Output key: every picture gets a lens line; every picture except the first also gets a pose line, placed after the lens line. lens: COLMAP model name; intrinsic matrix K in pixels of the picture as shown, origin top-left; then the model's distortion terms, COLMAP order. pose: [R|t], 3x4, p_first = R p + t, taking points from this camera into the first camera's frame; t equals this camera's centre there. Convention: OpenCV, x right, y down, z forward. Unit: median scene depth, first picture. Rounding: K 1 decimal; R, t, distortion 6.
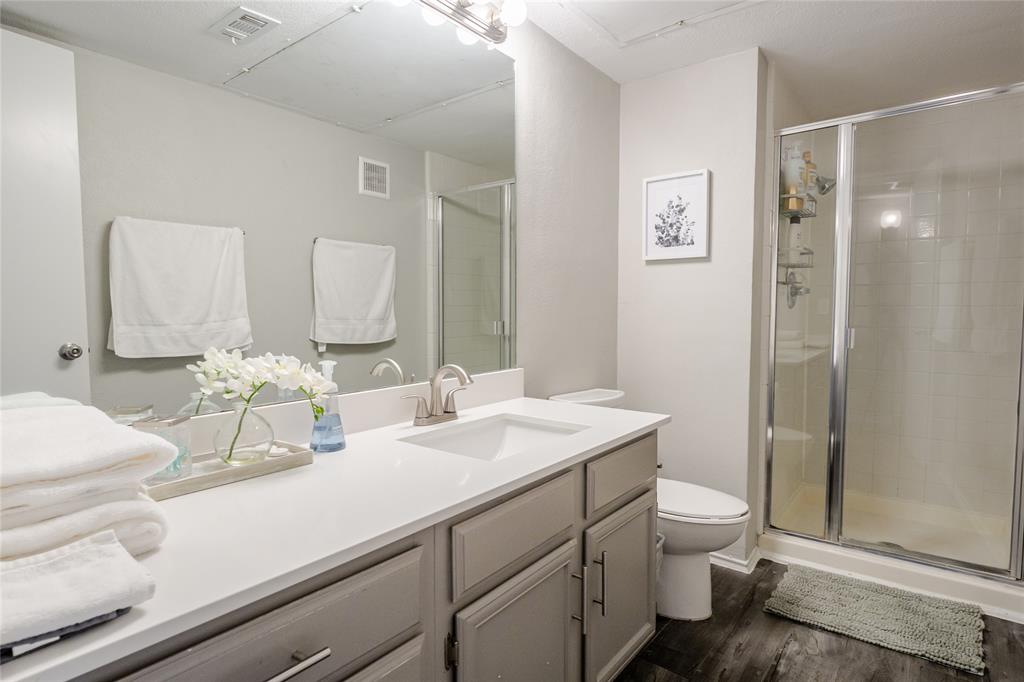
lens RADIAL K [[546.3, 0, 506.5], [0, 546.3, 338.5], [0, 0, 1]] dist [-0.001879, -0.000032]
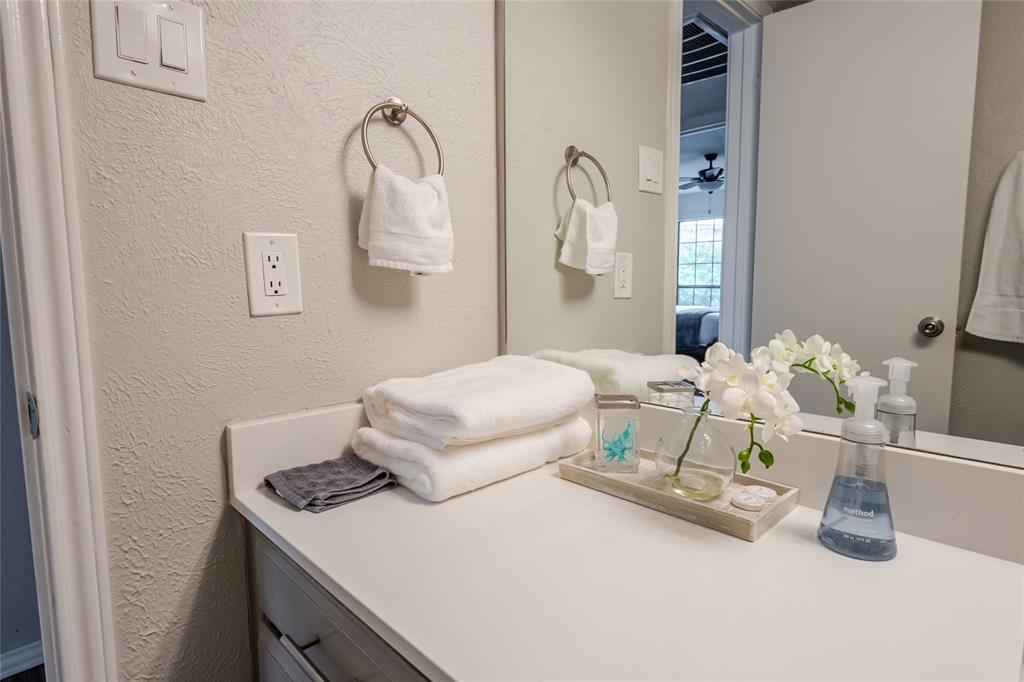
lens RADIAL K [[526.9, 0, 512.0], [0, 526.9, 341.0], [0, 0, 1]] dist [-0.004805, -0.000490]
pose [[-0.145590, 0.077169, -0.986331, 0.151684], [-0.036638, 0.995849, 0.083322, 0.001289], [0.988666, 0.048269, -0.142158, 0.755929]]
